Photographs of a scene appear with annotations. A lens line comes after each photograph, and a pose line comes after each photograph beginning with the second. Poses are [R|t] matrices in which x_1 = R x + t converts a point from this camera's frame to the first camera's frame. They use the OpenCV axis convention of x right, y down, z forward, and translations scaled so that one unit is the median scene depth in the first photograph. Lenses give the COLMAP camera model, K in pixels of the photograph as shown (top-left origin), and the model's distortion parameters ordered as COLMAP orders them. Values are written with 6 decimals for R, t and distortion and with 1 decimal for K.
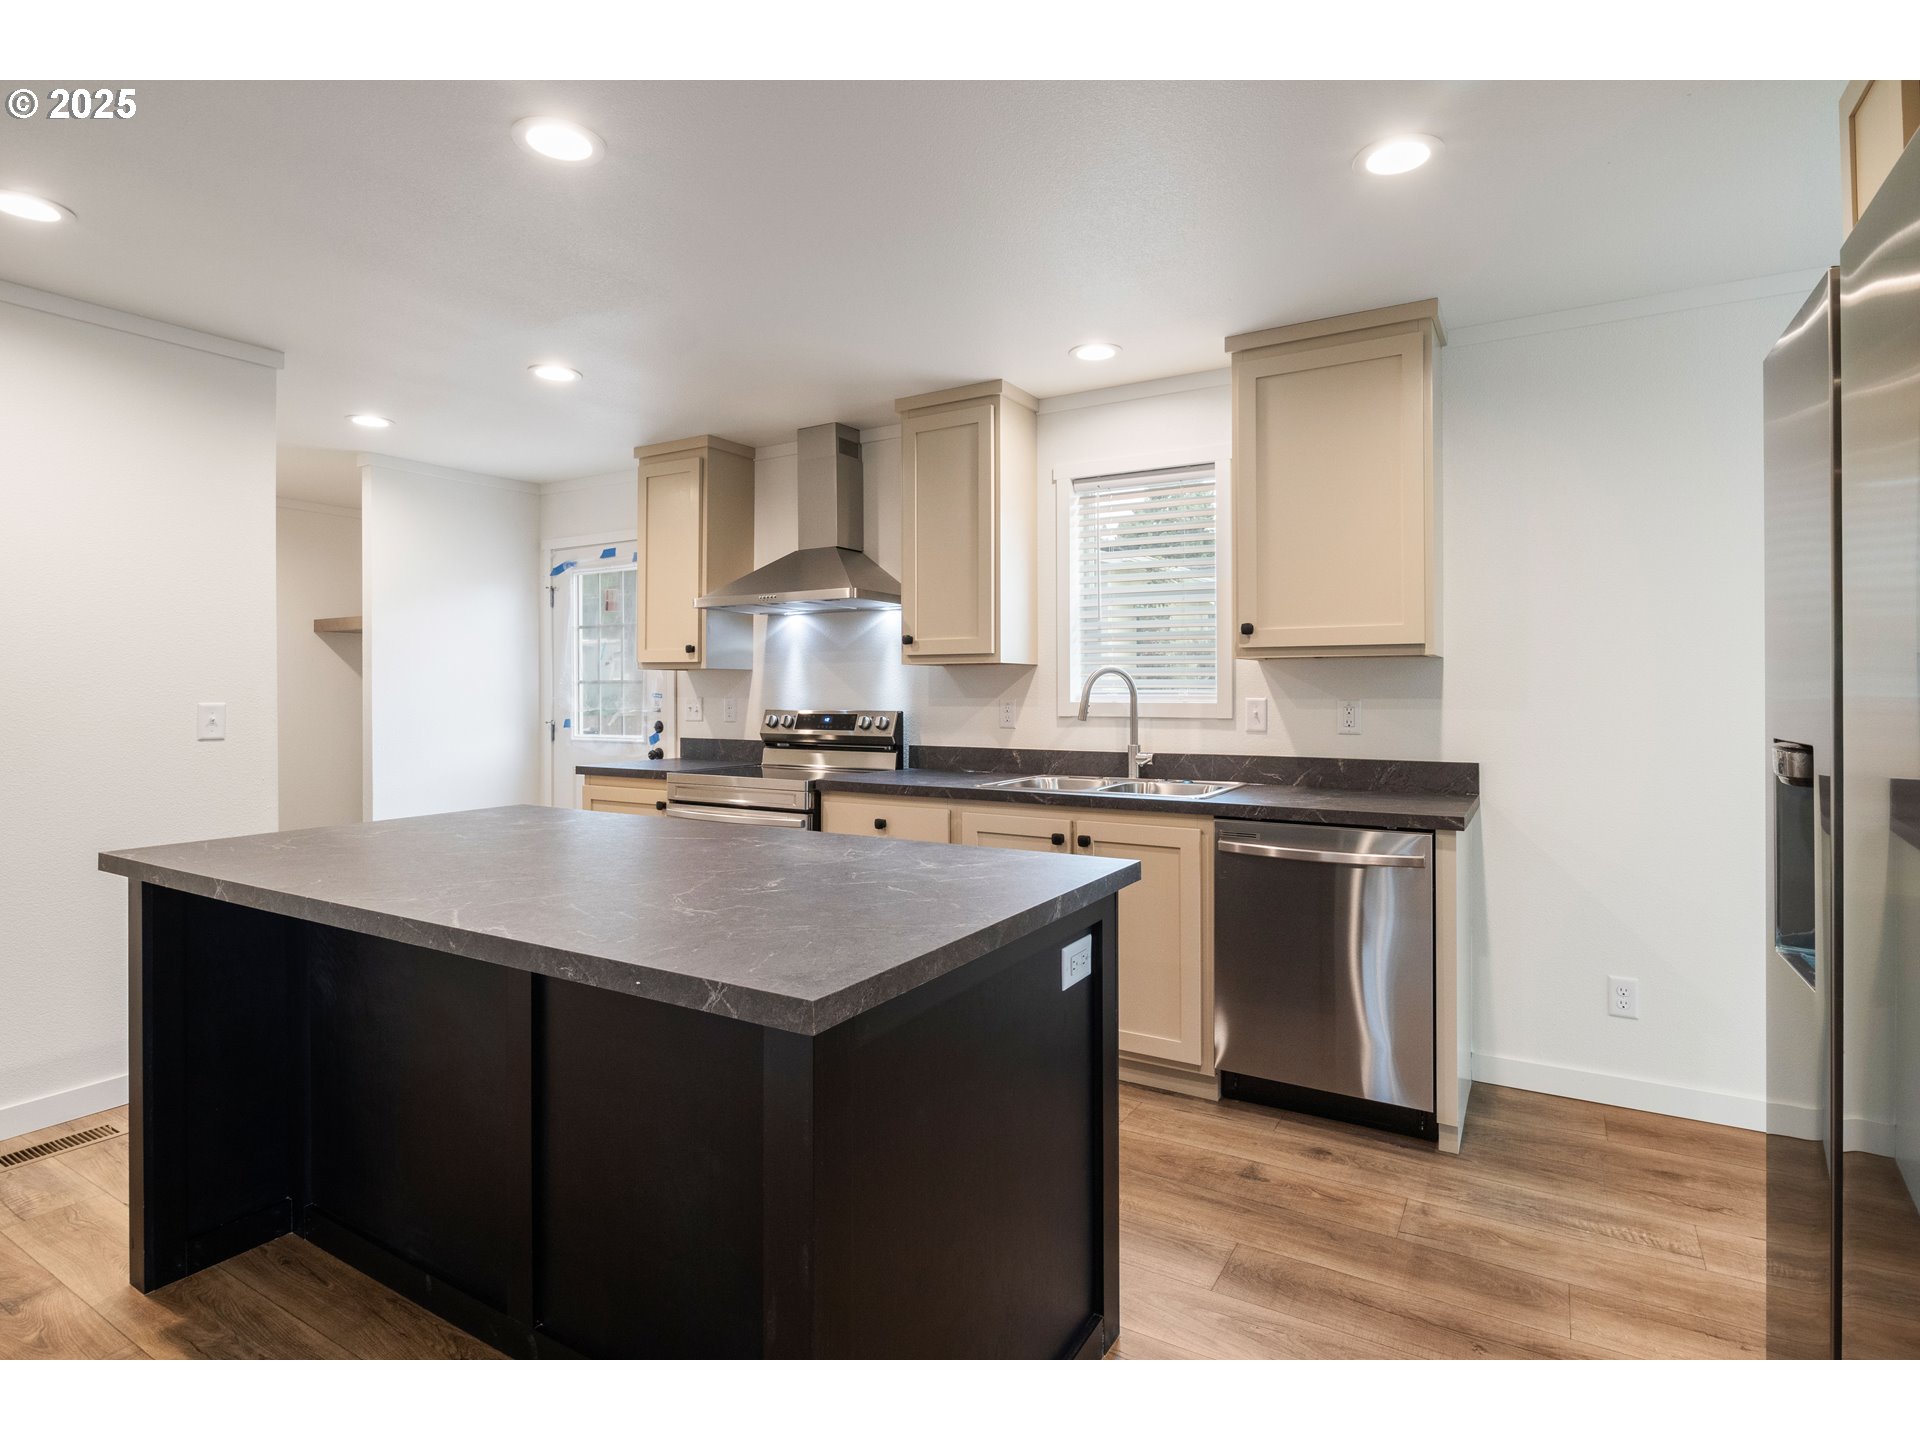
lens RADIAL K [[970.4, 0, 978.6], [0, 970.4, 671.3], [0, 0, 1]] dist [-0.004871, 0.000006]
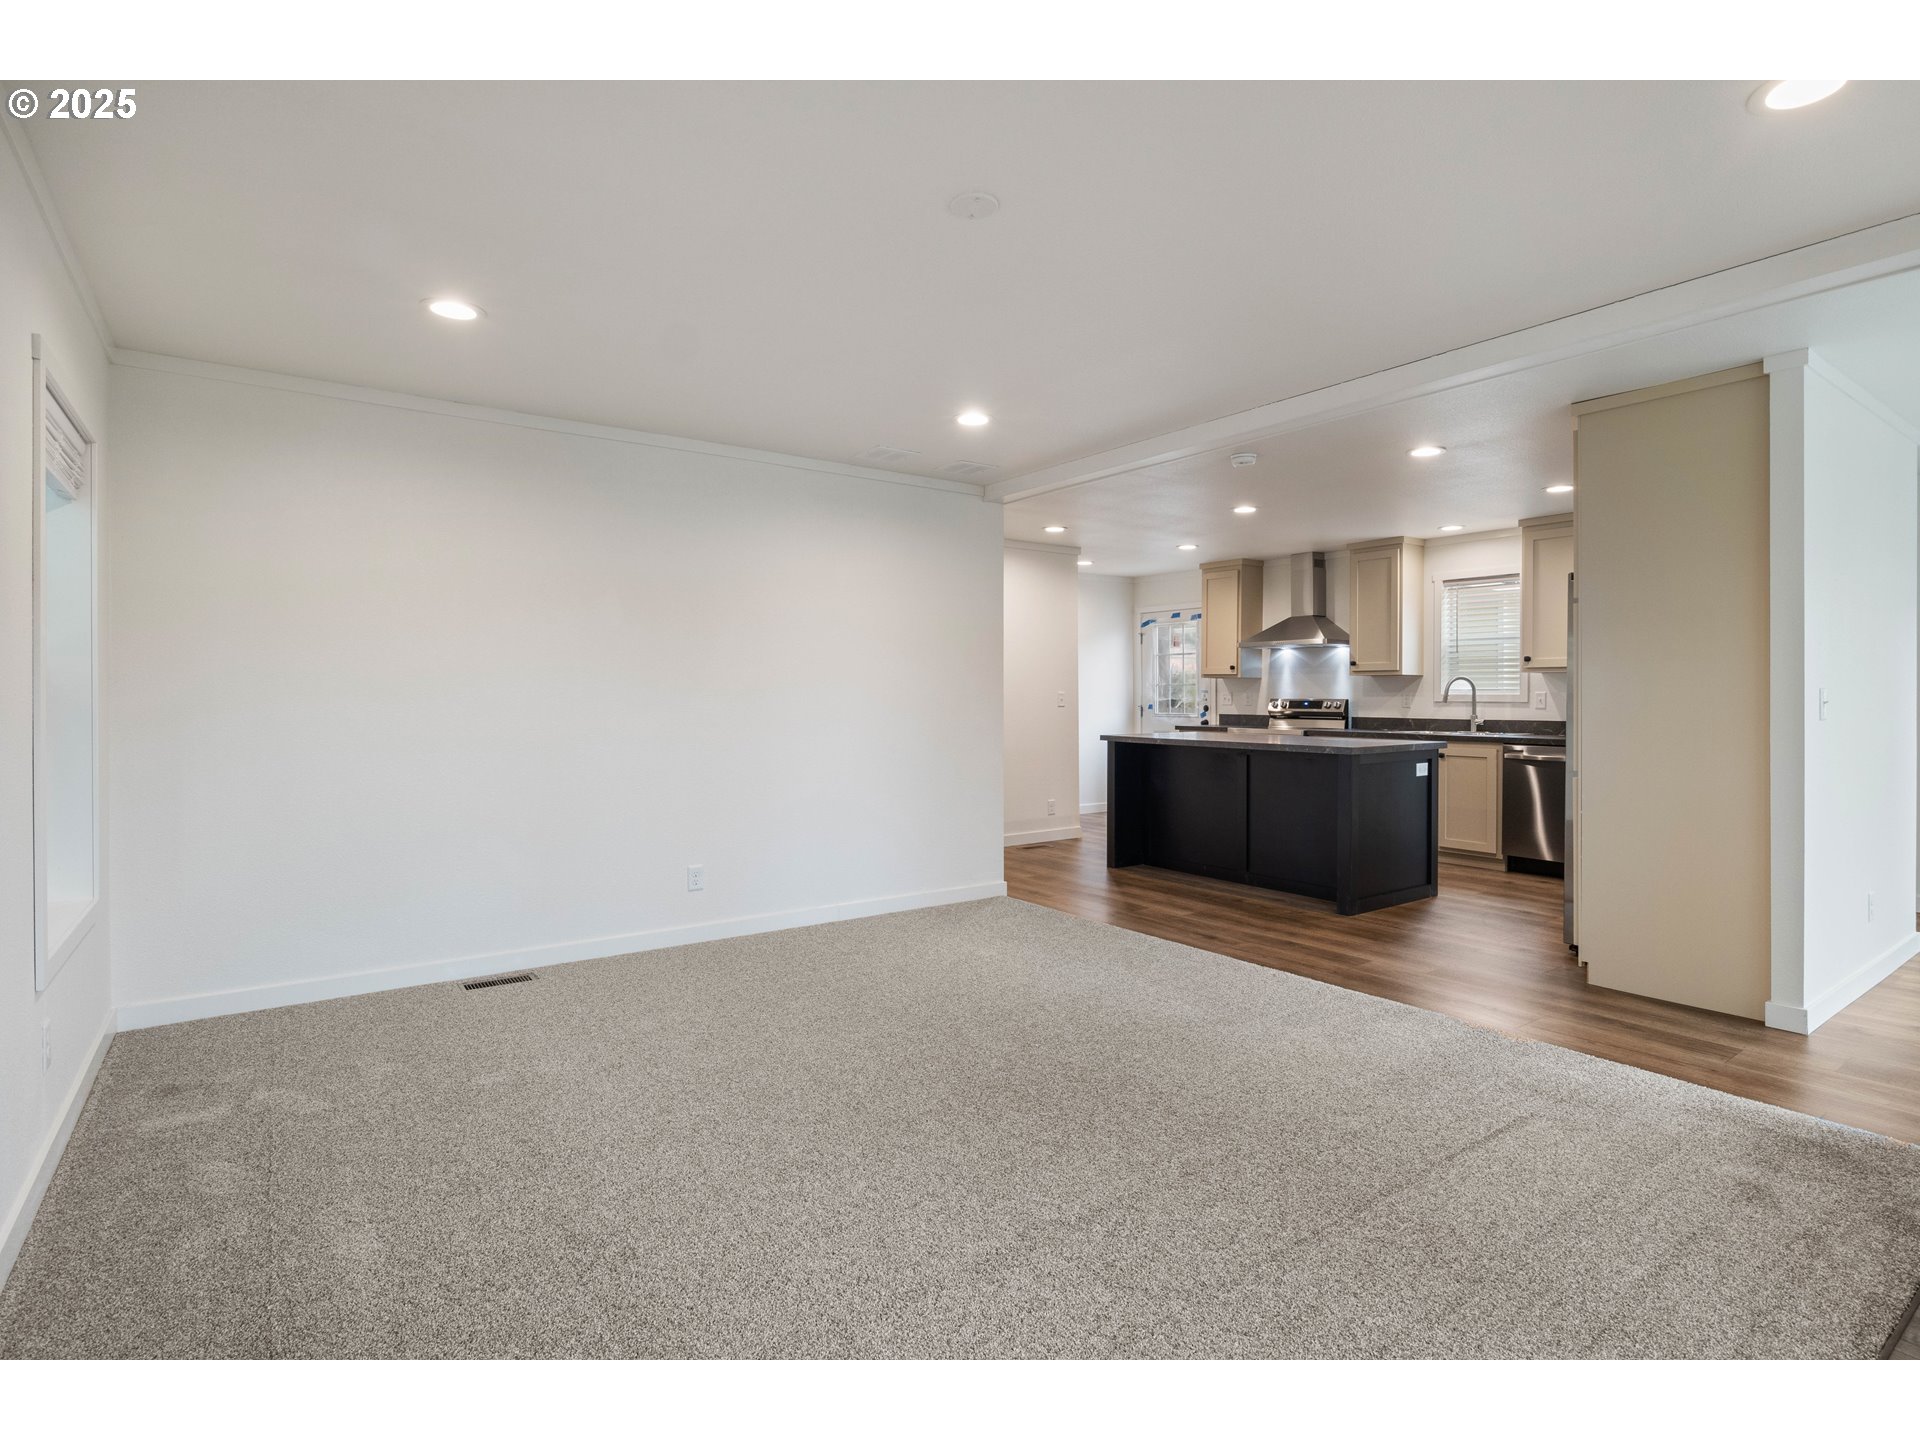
lens RADIAL K [[970.4, 0, 981.7], [0, 970.4, 706.0], [0, 0, 1]] dist [-0.004871, 0.000006]
pose [[0.921117, 0.006814, -0.389226, 0.001407], [0.006154, 0.999467, 0.032061, -0.012352], [0.389237, -0.031927, 0.920584, -1.085758]]
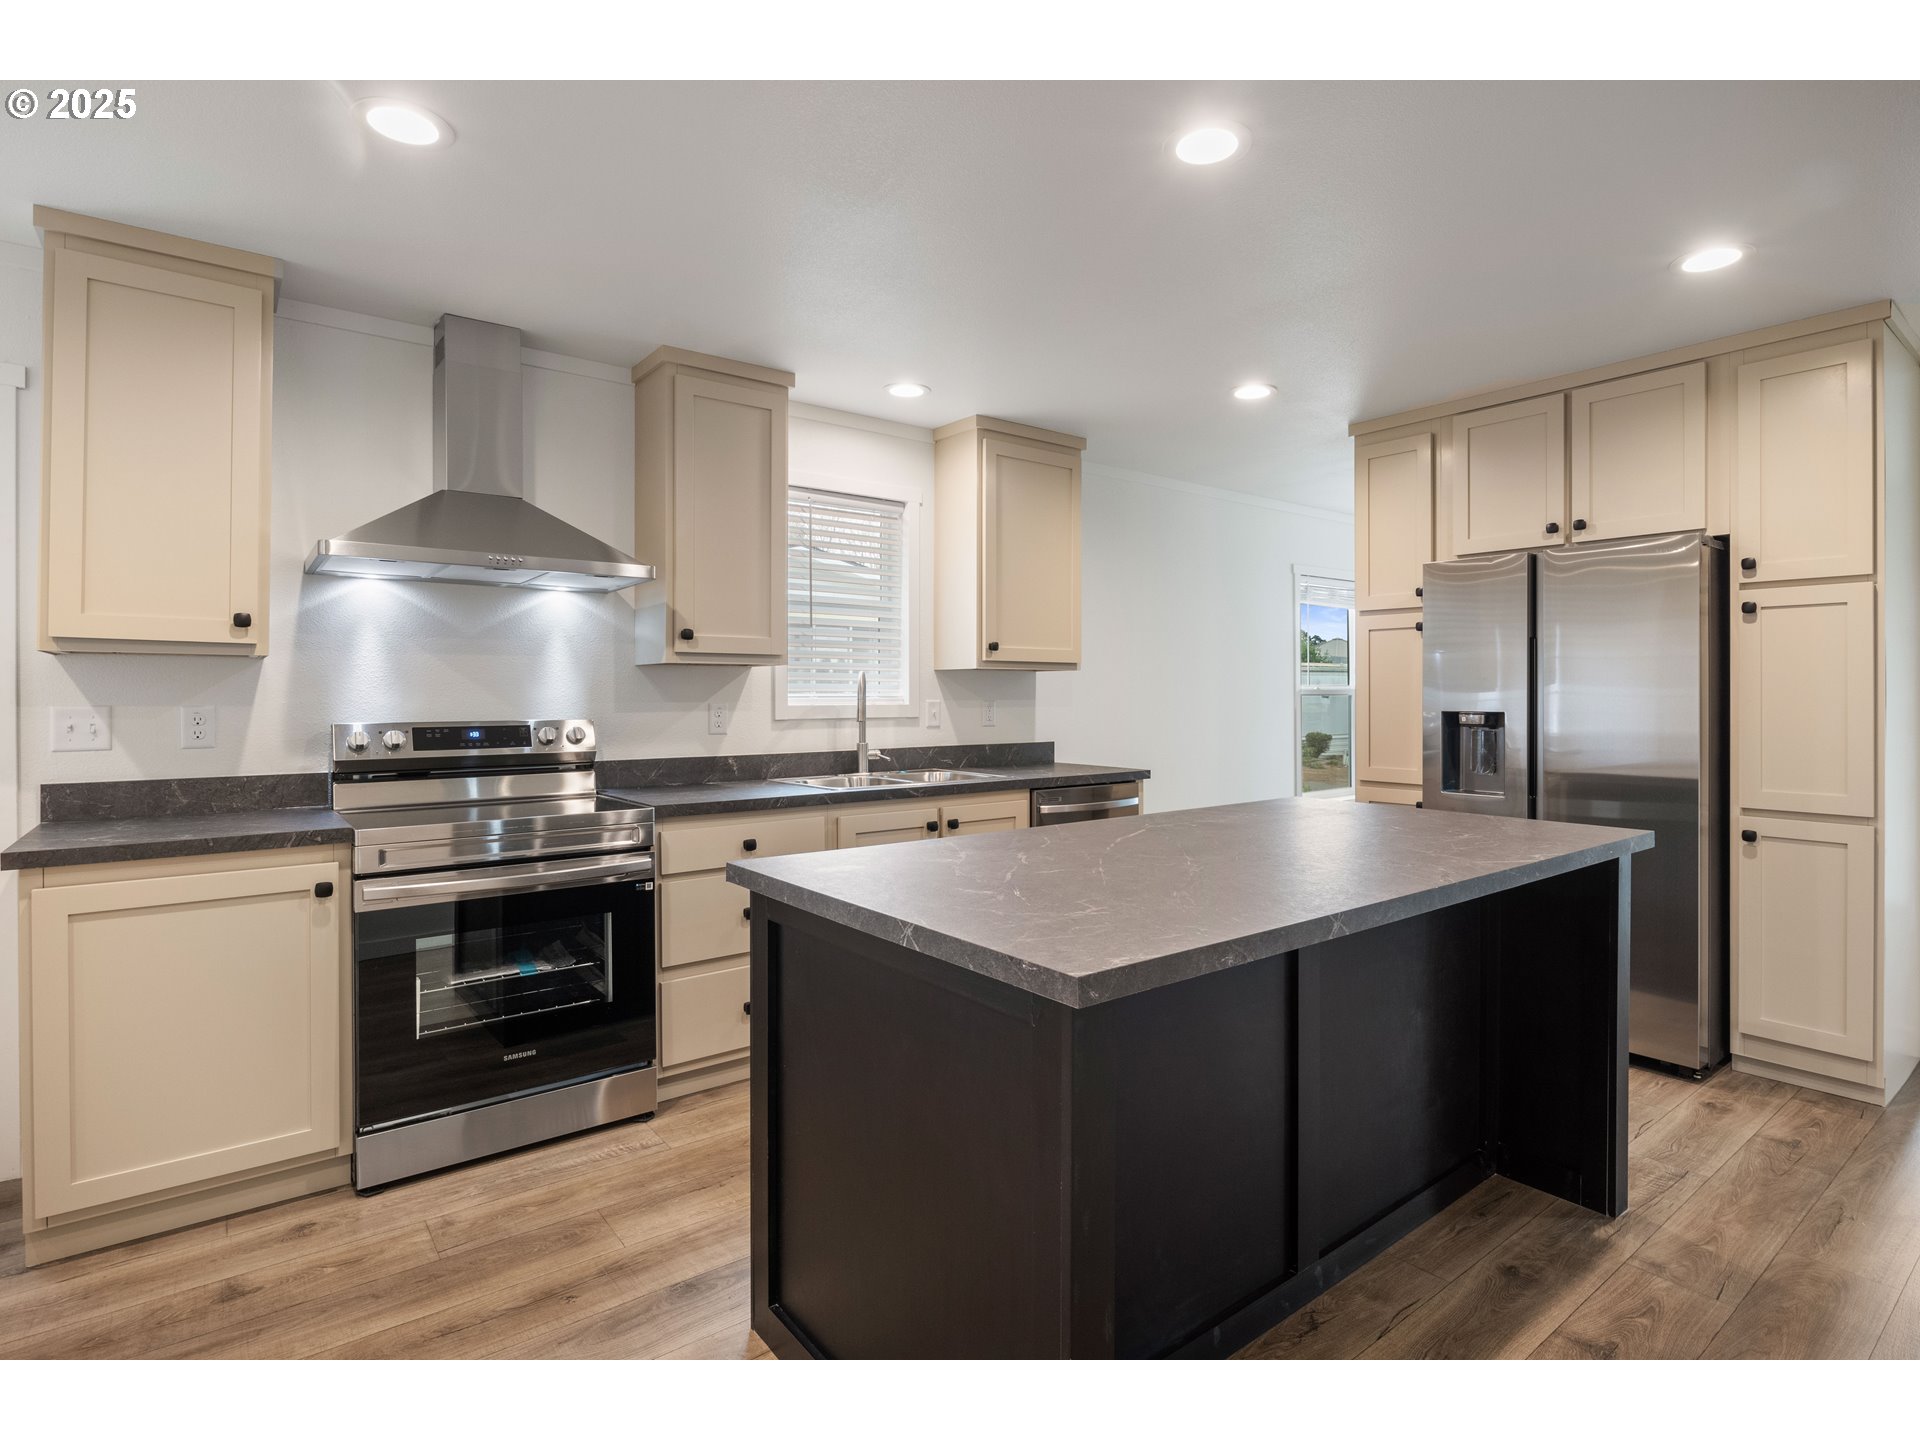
lens RADIAL K [[970.4, 0, 962.1], [0, 970.4, 691.7], [0, 0, 1]] dist [-0.004871, 0.000006]
pose [[0.371180, 0.003826, 0.928553, -0.716926], [-0.017353, 0.999845, 0.002816, 0.010689], [-0.928399, -0.017158, 0.371189, 0.421489]]
